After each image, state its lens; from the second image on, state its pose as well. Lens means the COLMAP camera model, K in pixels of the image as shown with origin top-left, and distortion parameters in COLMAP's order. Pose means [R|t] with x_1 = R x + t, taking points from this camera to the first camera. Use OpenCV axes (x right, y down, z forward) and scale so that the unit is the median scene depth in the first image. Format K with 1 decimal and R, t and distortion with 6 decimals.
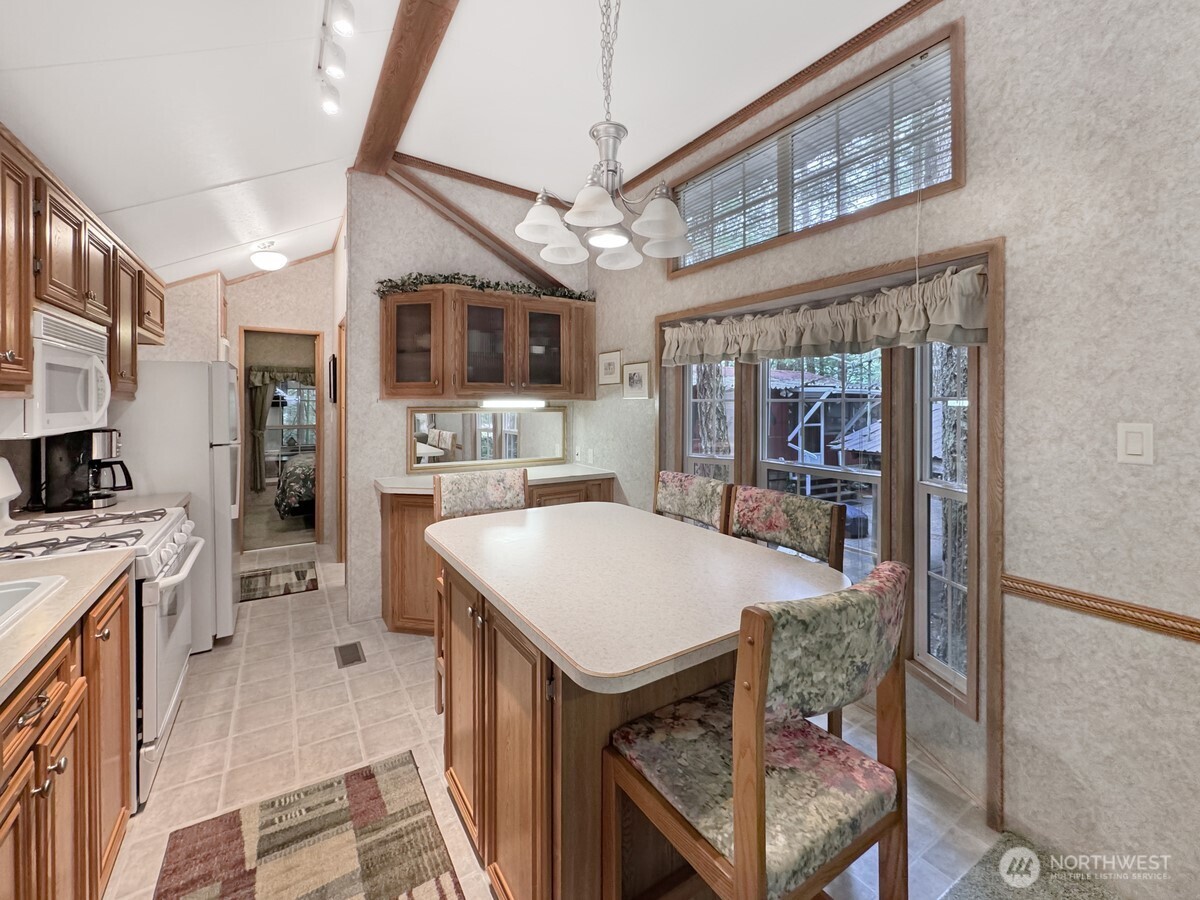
lens RADIAL K [[494.5, 0, 605.2], [0, 494.5, 397.0], [0, 0, 1]] dist [-0.001009, -0.000087]
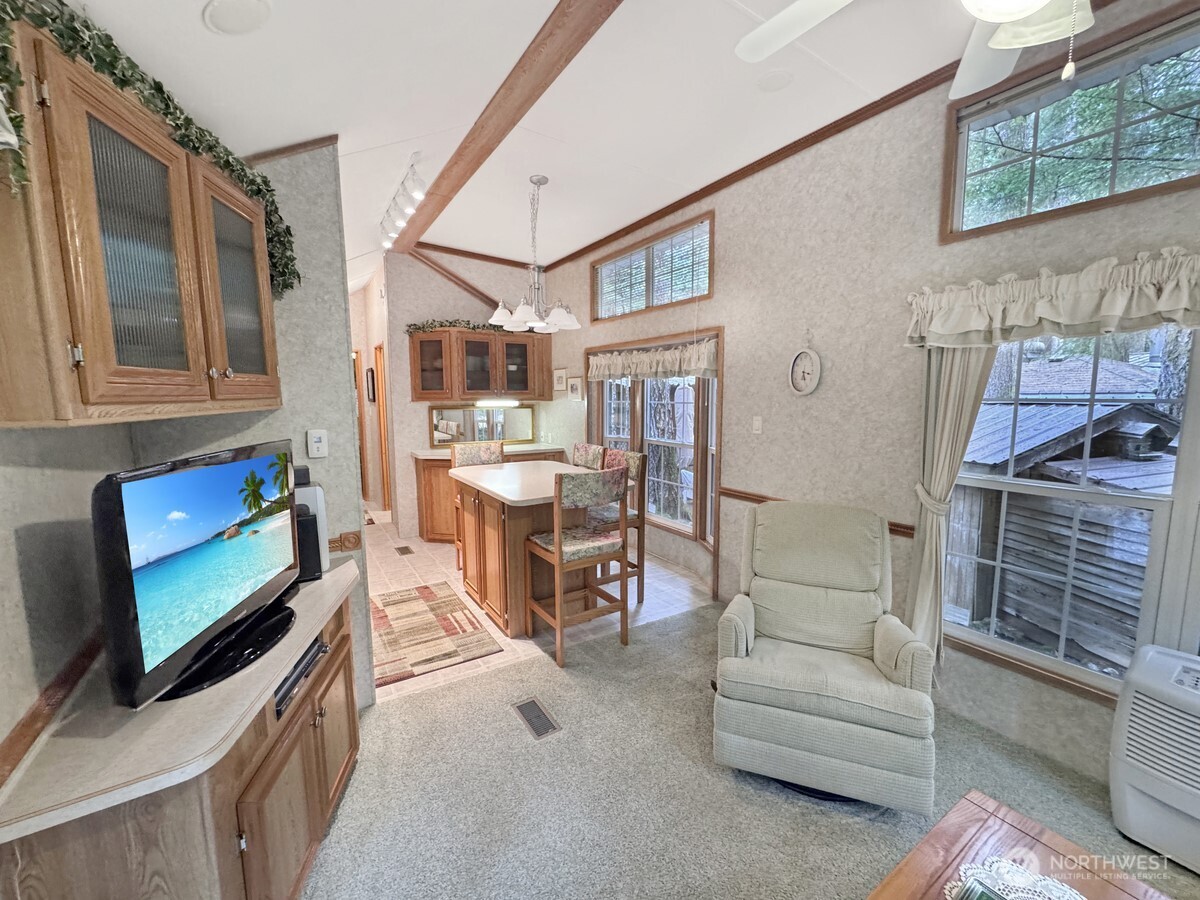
lens RADIAL K [[489.5, 0, 600.0], [0, 489.5, 450.0], [0, 0, 1]] dist [0.001149, 0.000133]
pose [[0.999986, -0.001469, -0.005019, 0.159141], [0.002077, 0.992342, 0.123500, -0.034036], [0.004799, -0.123509, 0.992332, -0.591331]]
